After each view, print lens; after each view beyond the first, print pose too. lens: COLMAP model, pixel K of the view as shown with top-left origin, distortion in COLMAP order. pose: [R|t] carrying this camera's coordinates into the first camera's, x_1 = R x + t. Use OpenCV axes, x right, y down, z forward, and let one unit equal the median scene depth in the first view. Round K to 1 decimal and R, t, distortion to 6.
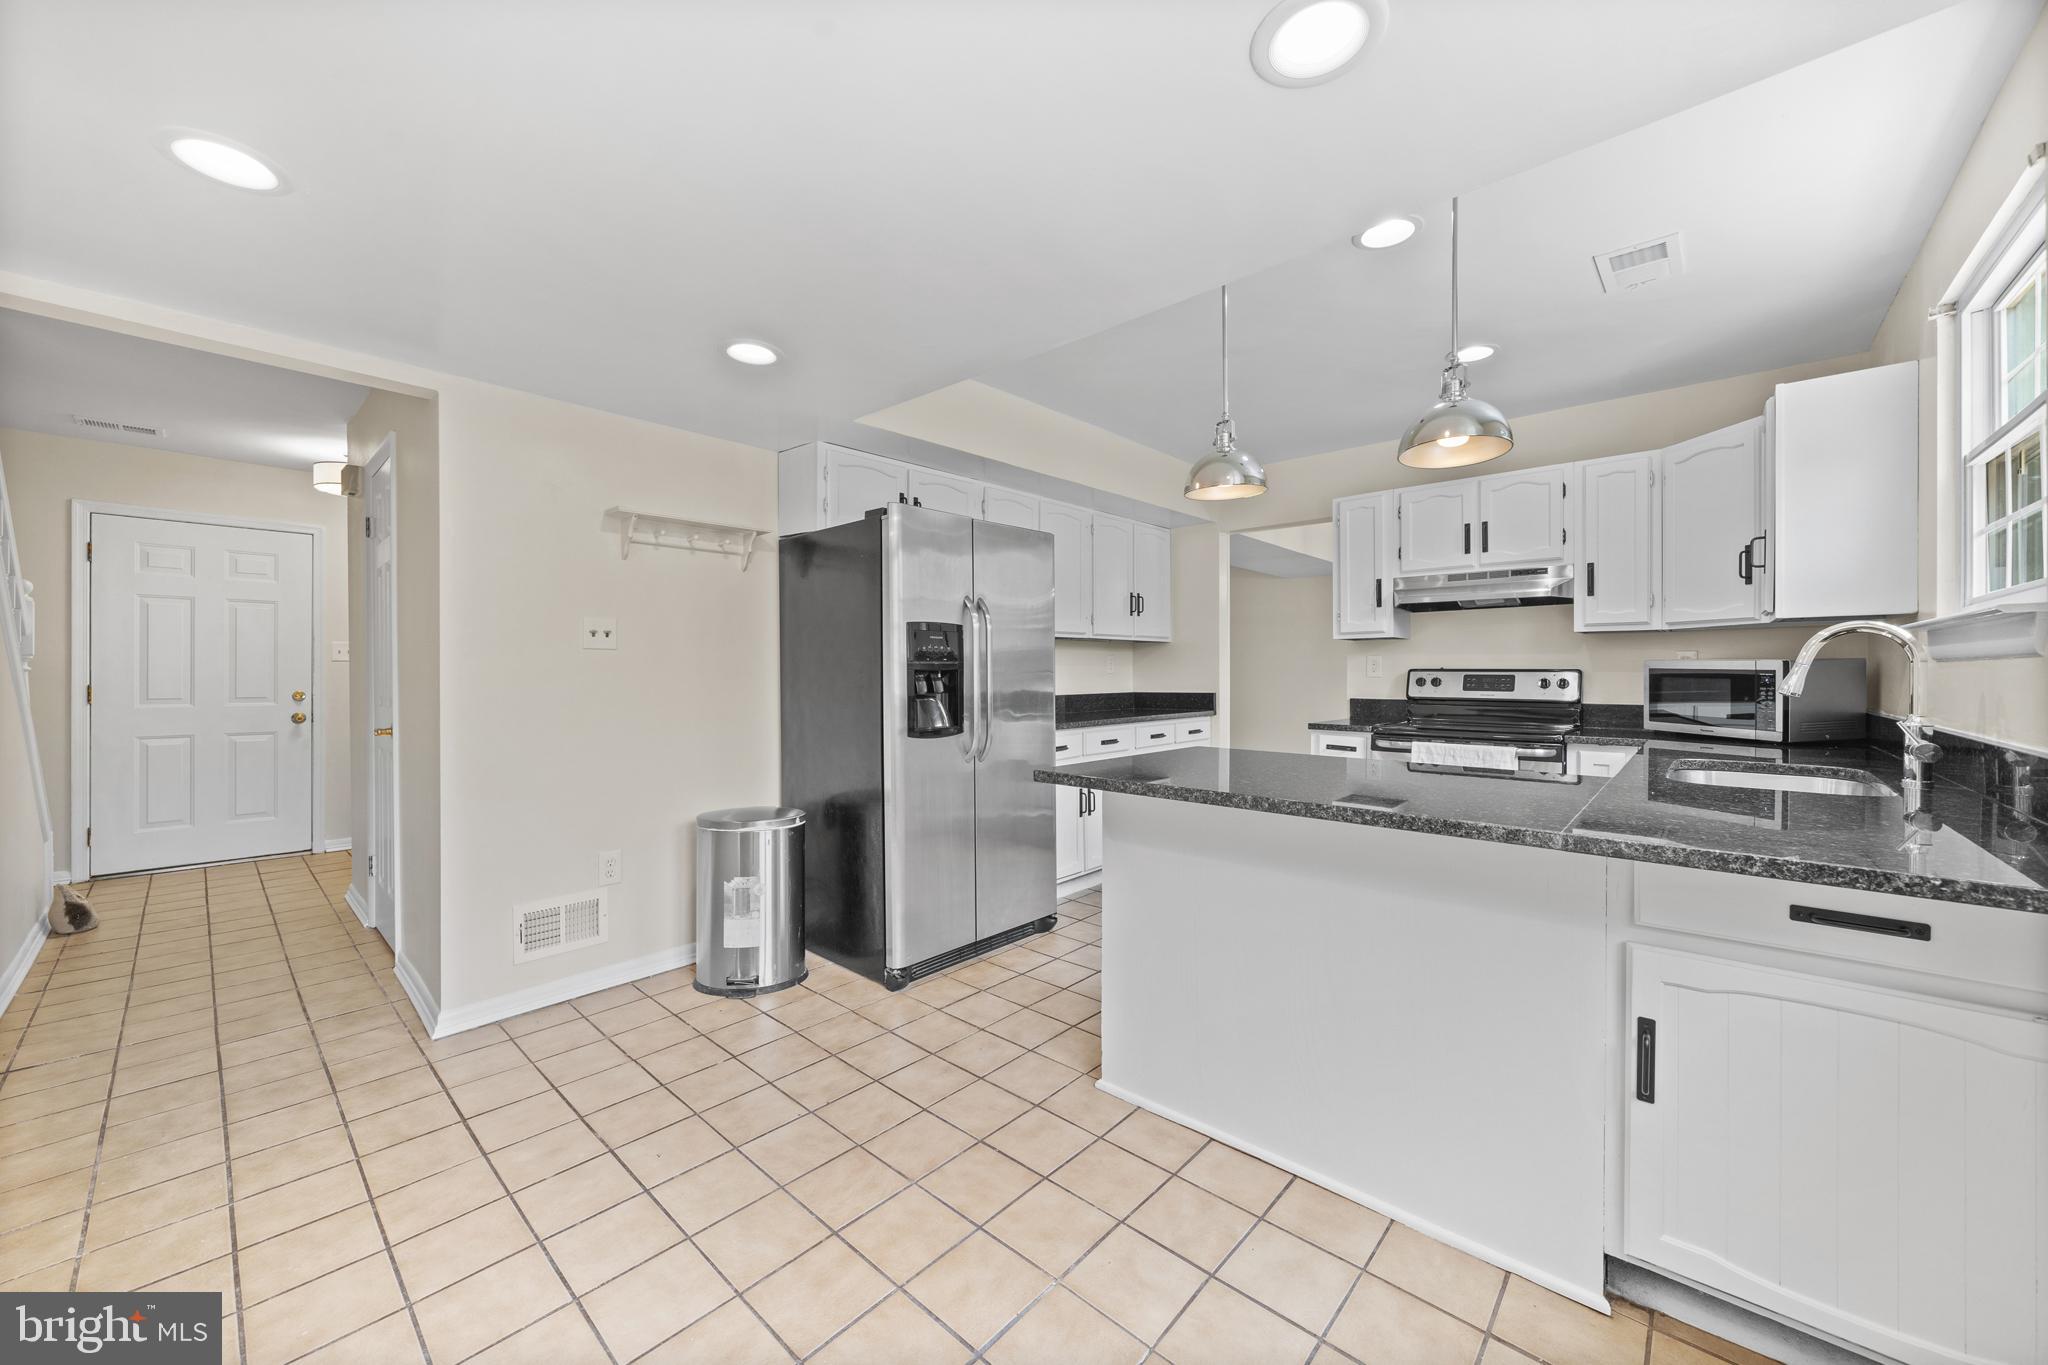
lens RADIAL K [[775.6, 0, 1012.8], [0, 775.6, 672.9], [0, 0, 1]] dist [0.001397, 0.000288]
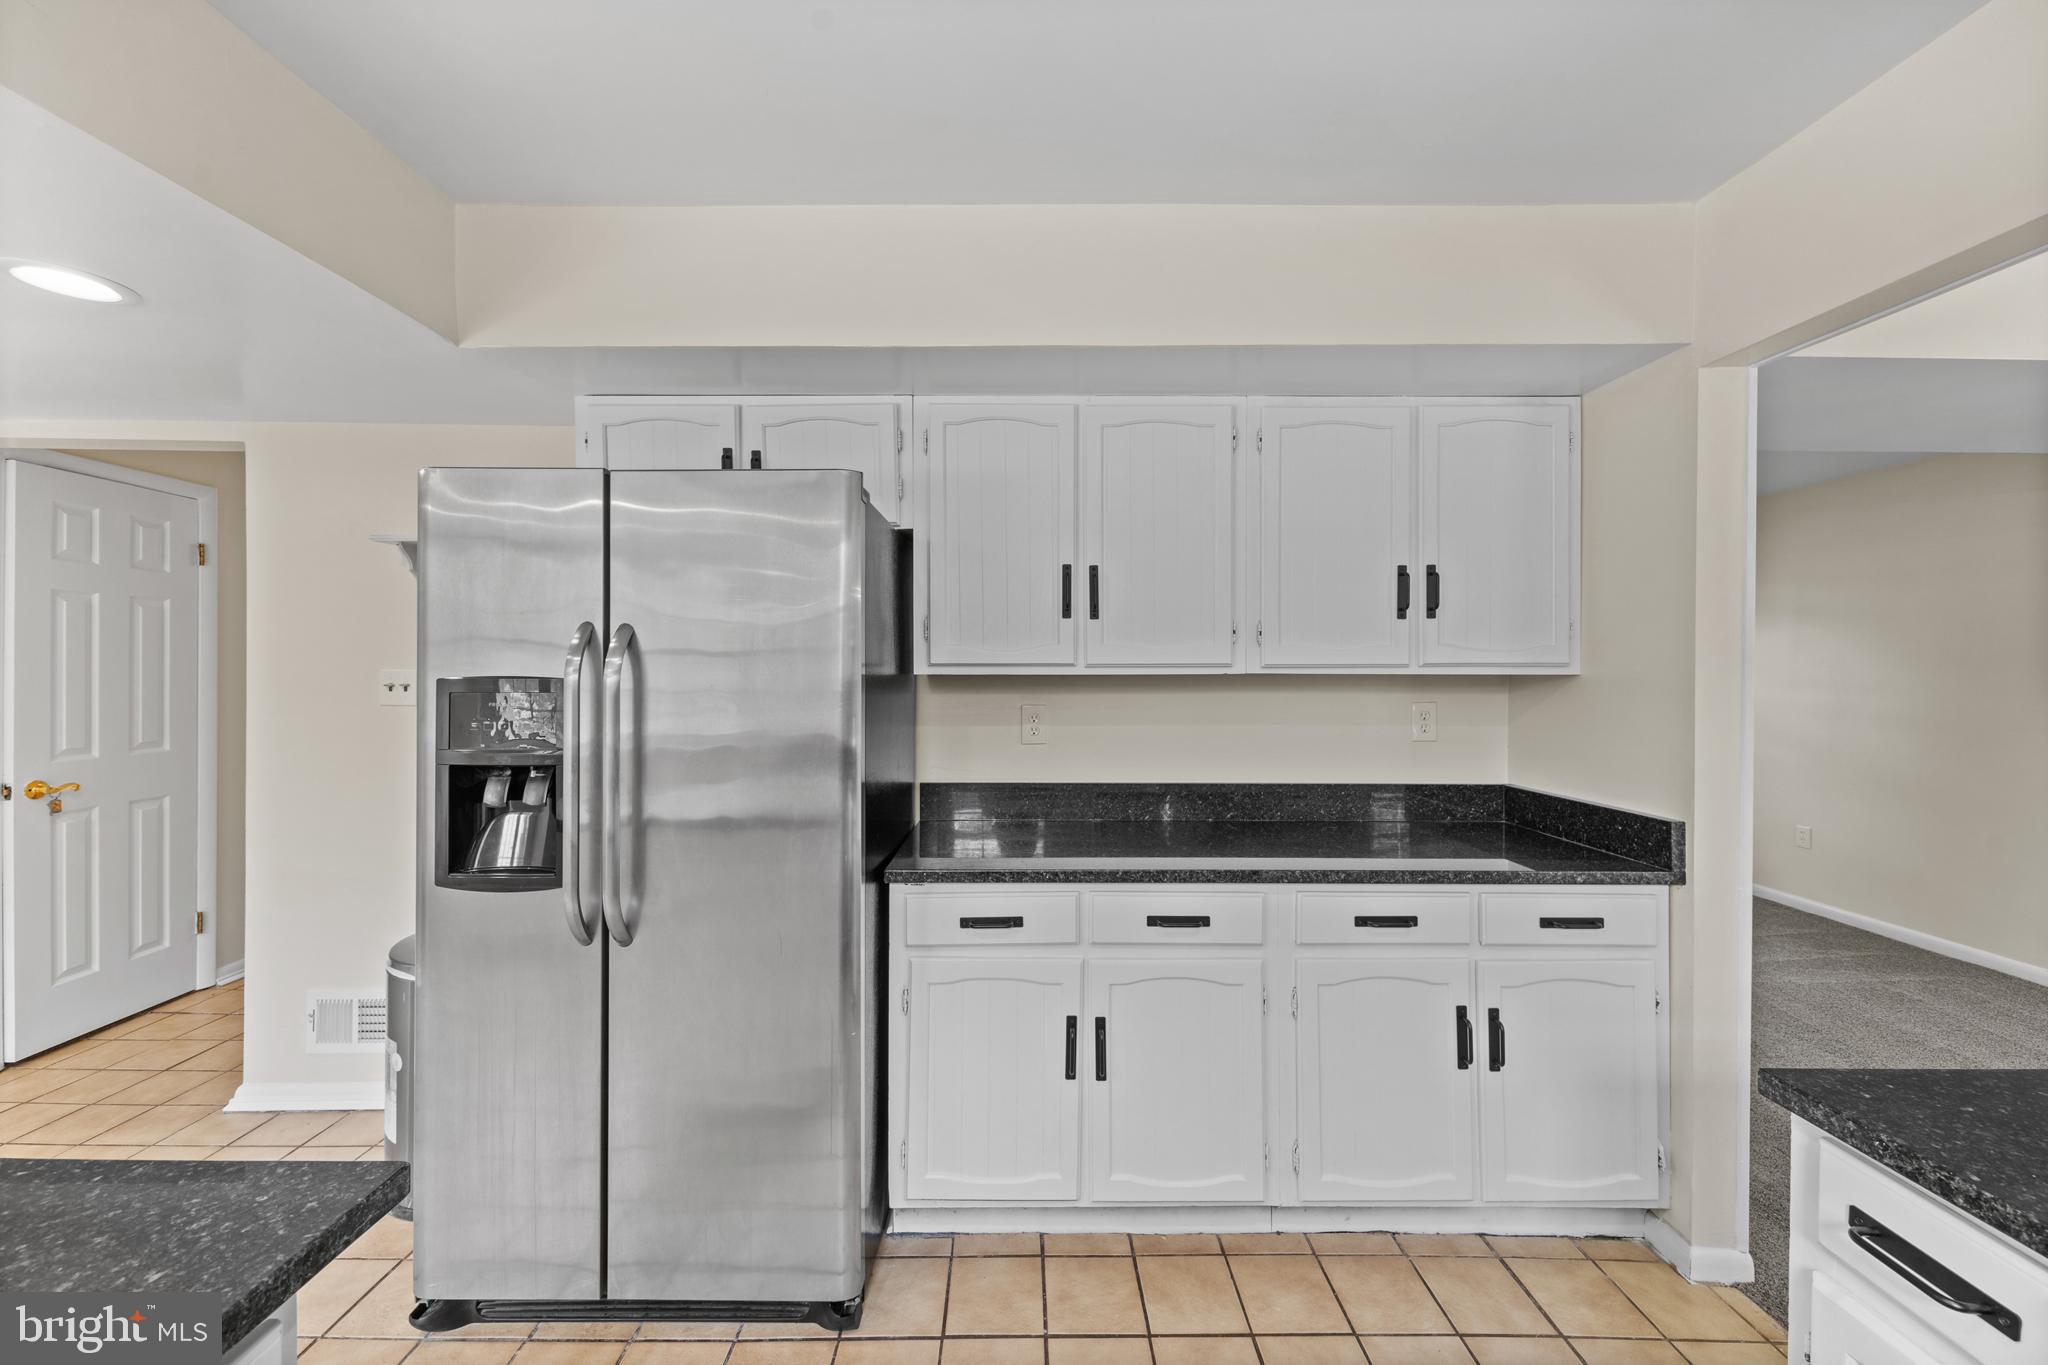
lens RADIAL K [[775.6, 0, 1023.7], [0, 775.6, 670.8], [0, 0, 1]] dist [0.001397, 0.000288]
pose [[0.672312, 0.004405, -0.740255, 0.425969], [-0.006355, 0.999980, 0.000179, -0.056172], [0.740241, 0.004584, 0.672327, 0.711455]]
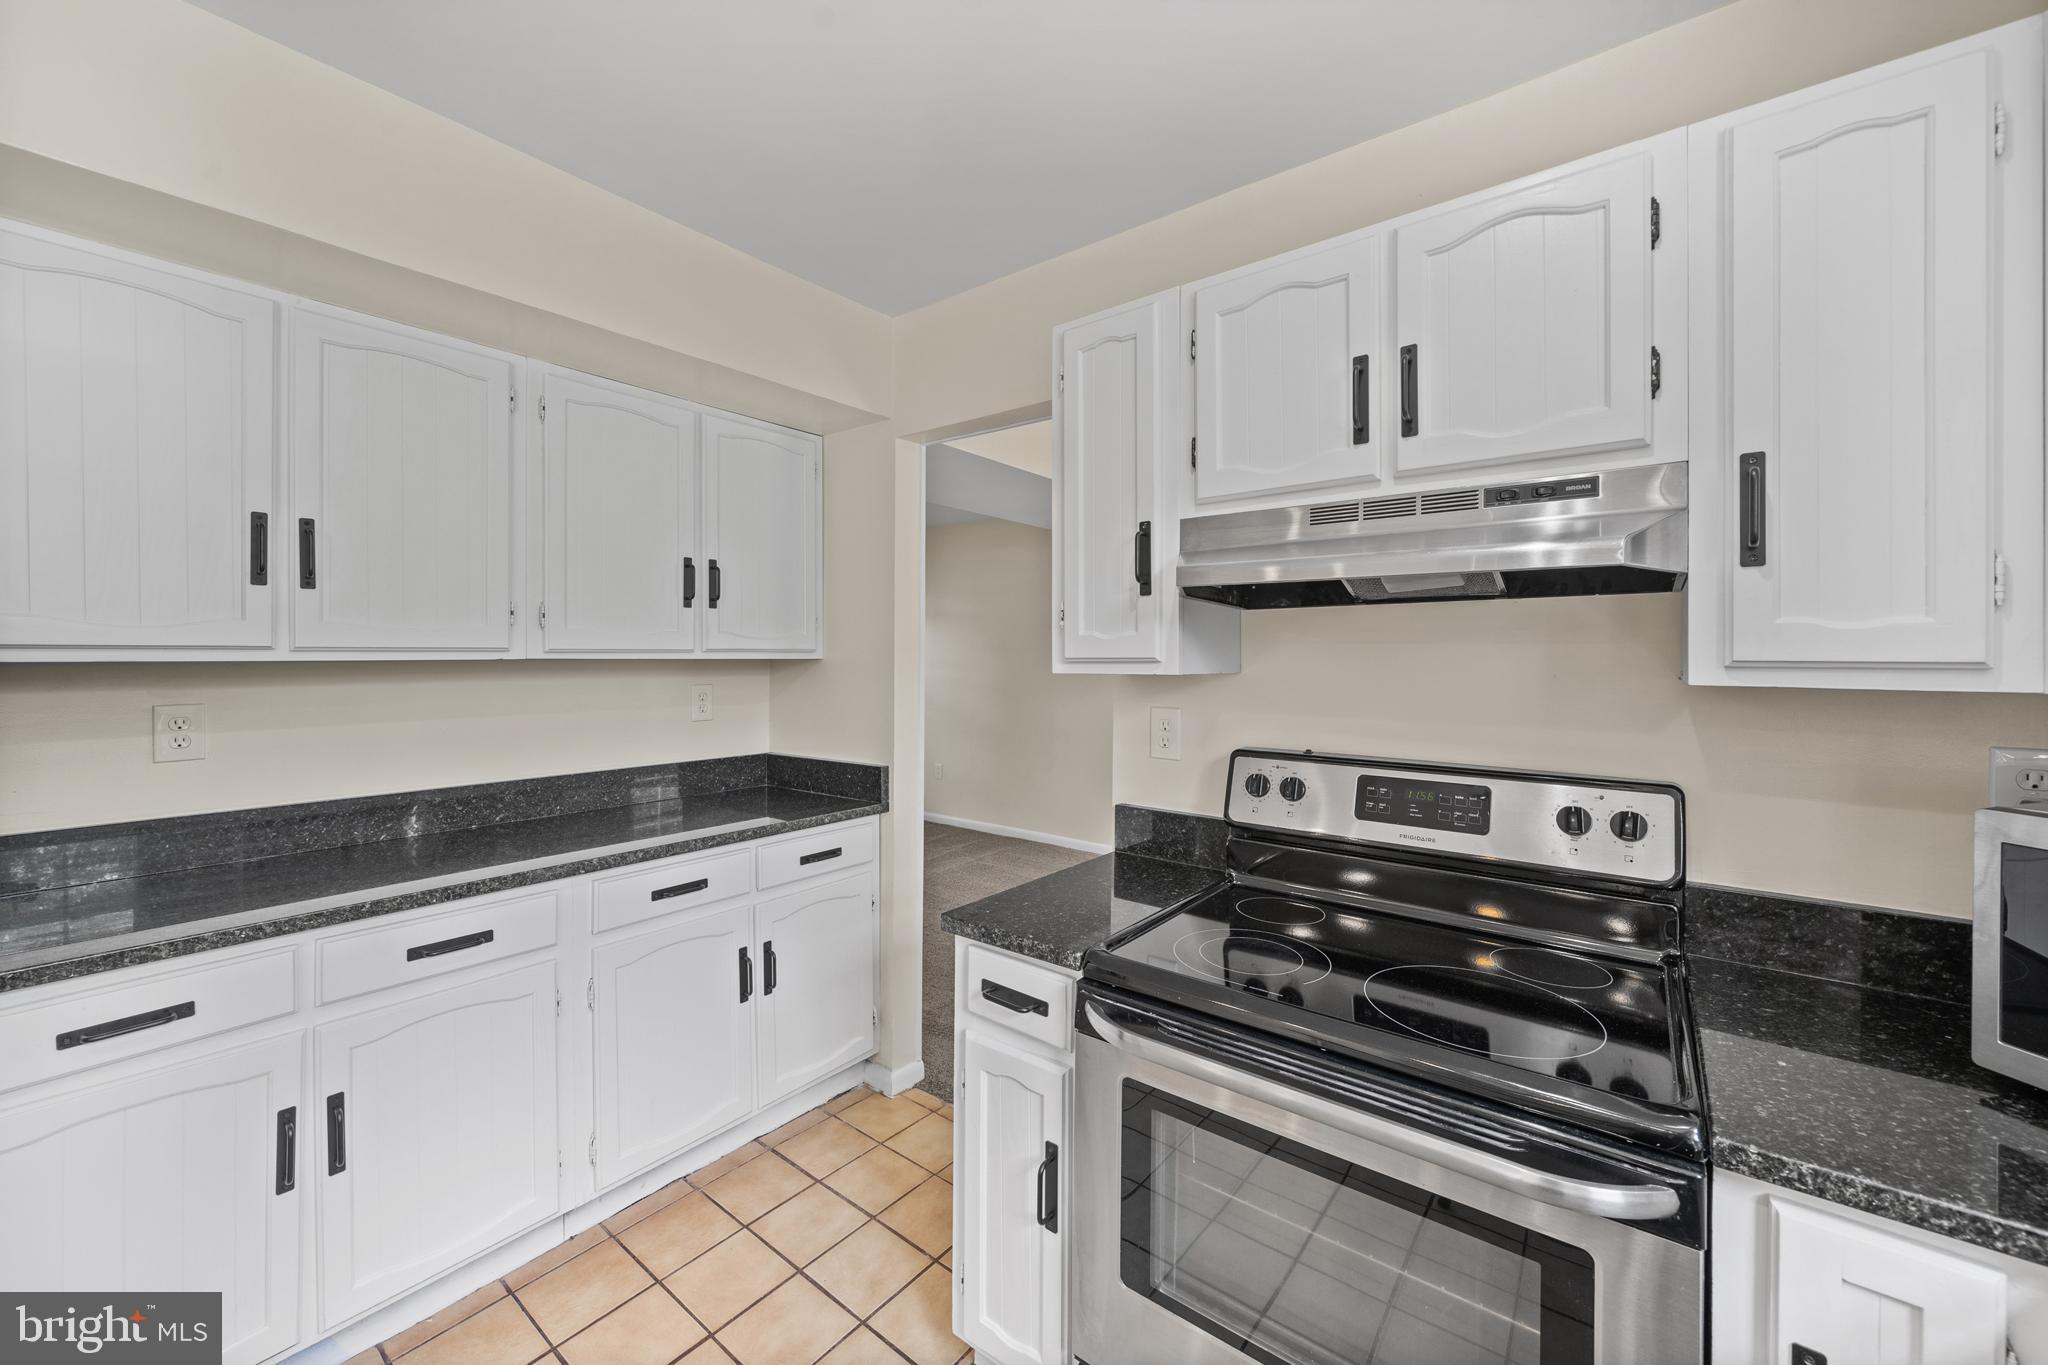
lens RADIAL K [[775.6, 0, 1026.0], [0, 775.6, 654.1], [0, 0, 1]] dist [0.001397, 0.000288]
pose [[0.997432, 0.006034, 0.071361, 0.414692], [-0.005614, 0.999966, -0.006084, -0.057224], [-0.071395, 0.005668, 0.997432, 0.669524]]
